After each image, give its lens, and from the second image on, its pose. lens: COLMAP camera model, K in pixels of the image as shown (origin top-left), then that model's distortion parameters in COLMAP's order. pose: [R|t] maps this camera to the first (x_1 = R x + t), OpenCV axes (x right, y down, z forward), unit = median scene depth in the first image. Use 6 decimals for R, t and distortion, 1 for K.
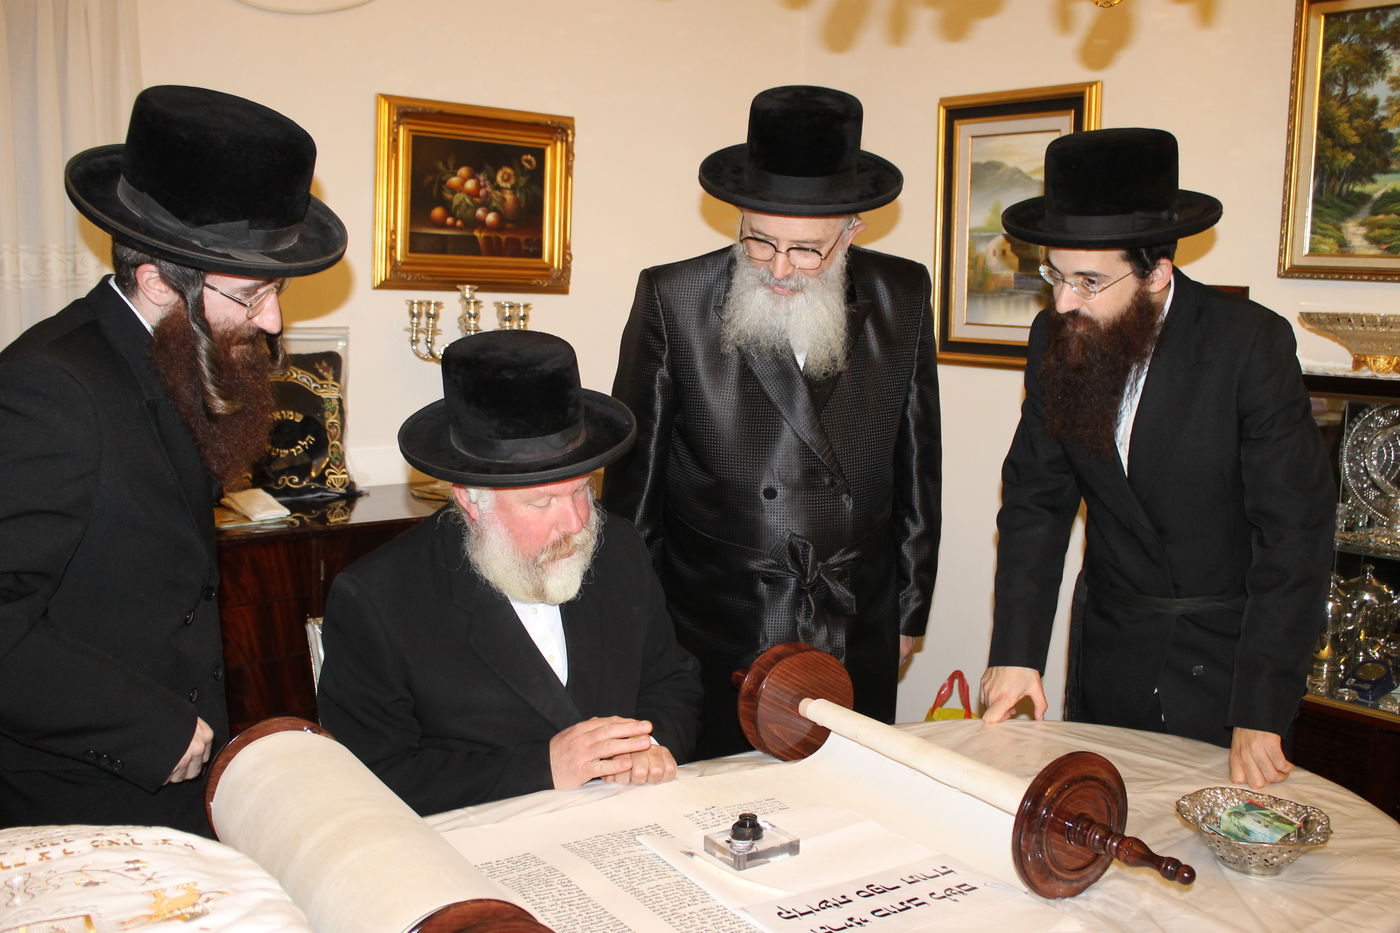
lens RADIAL K [[1432.5, 0, 698.3], [0, 1432.5, 453.3], [0, 0, 1]] dist [-0.043866, 0.000000]
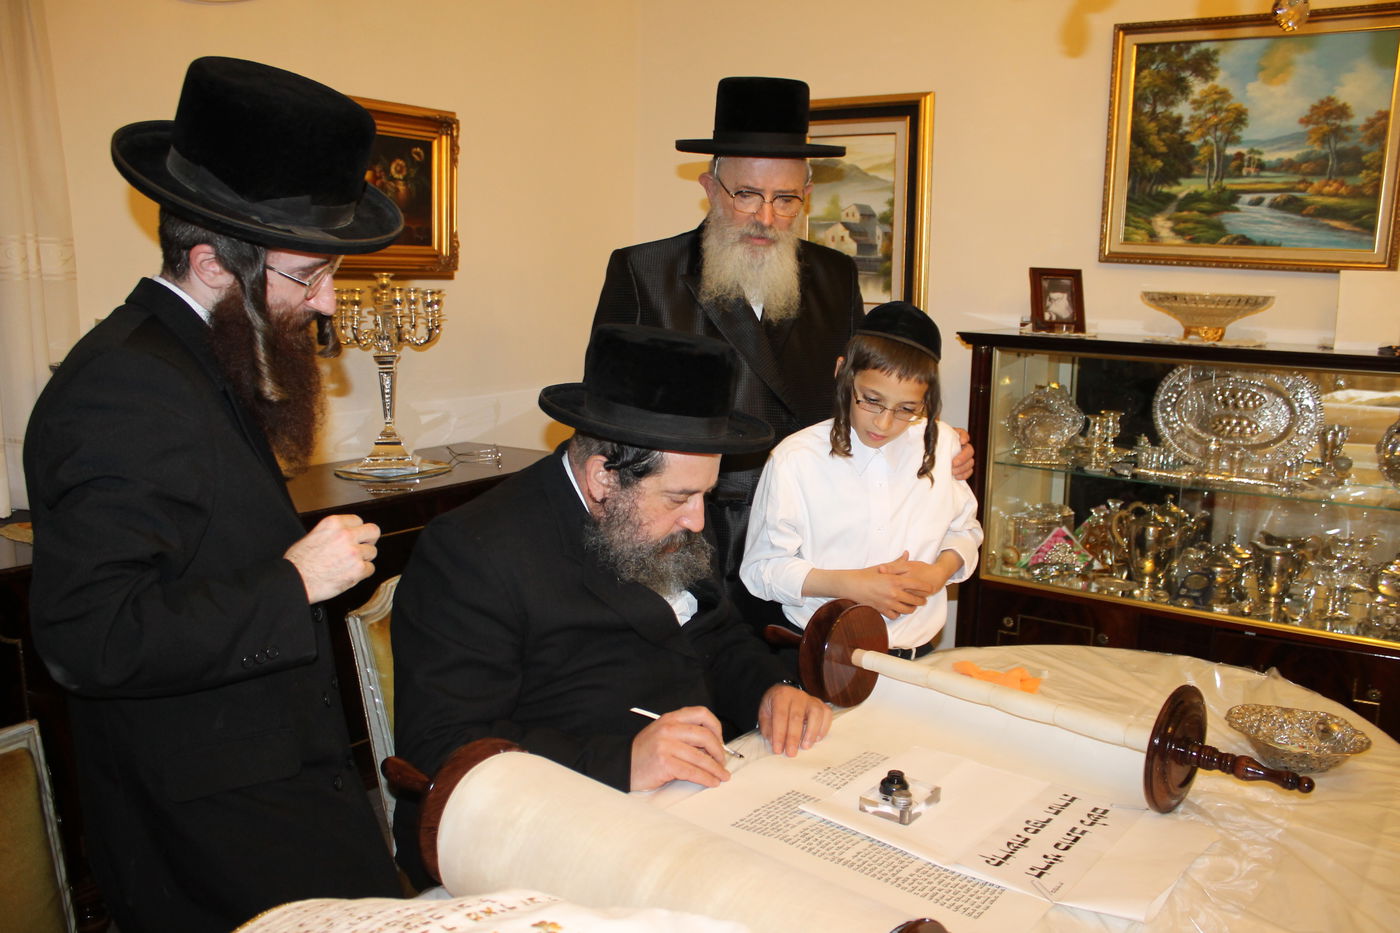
lens RADIAL K [[1189.1, 0, 729.6], [0, 1189.1, 525.3], [0, 0, 1]] dist [-0.143022, 0.035488]
pose [[0.963958, -0.059153, 0.259396, -0.175737], [0.035369, 0.994808, 0.095422, -0.007234], [-0.263694, -0.082808, 0.961045, 0.123827]]
